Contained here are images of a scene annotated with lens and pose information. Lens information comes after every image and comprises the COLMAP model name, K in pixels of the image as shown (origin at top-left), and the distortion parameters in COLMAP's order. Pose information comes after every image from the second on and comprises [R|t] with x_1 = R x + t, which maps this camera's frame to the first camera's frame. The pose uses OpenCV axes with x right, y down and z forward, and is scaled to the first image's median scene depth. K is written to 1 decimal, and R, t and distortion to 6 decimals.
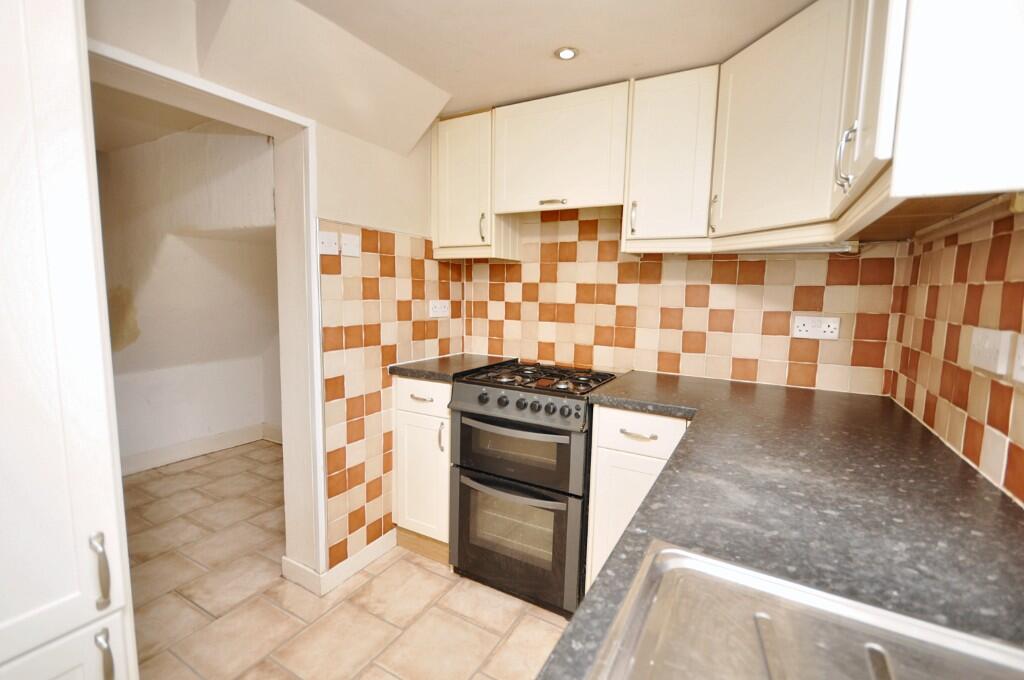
lens RADIAL K [[451.3, 0, 512.0], [0, 451.3, 340.0], [0, 0, 1]] dist [0.000537, 0.000058]
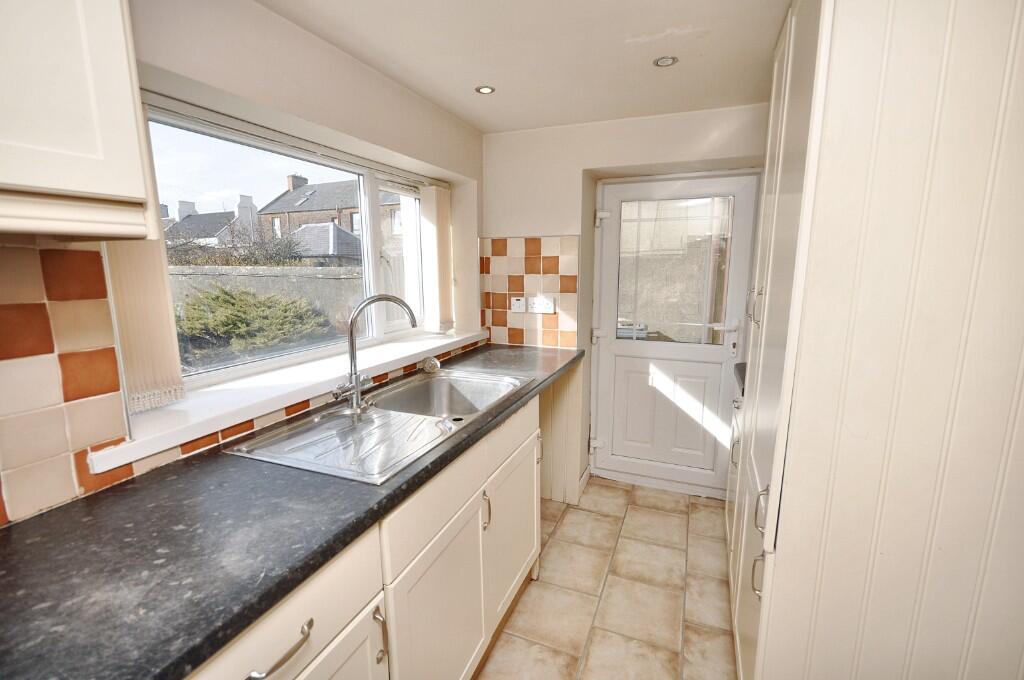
lens RADIAL K [[451.3, 0, 512.0], [0, 451.3, 340.0], [0, 0, 1]] dist [0.000537, 0.000058]
pose [[-0.991546, 0.033563, -0.125338, 0.063461], [-0.001900, 0.962106, 0.272668, -0.306259], [0.129740, 0.270601, -0.953909, 1.917004]]
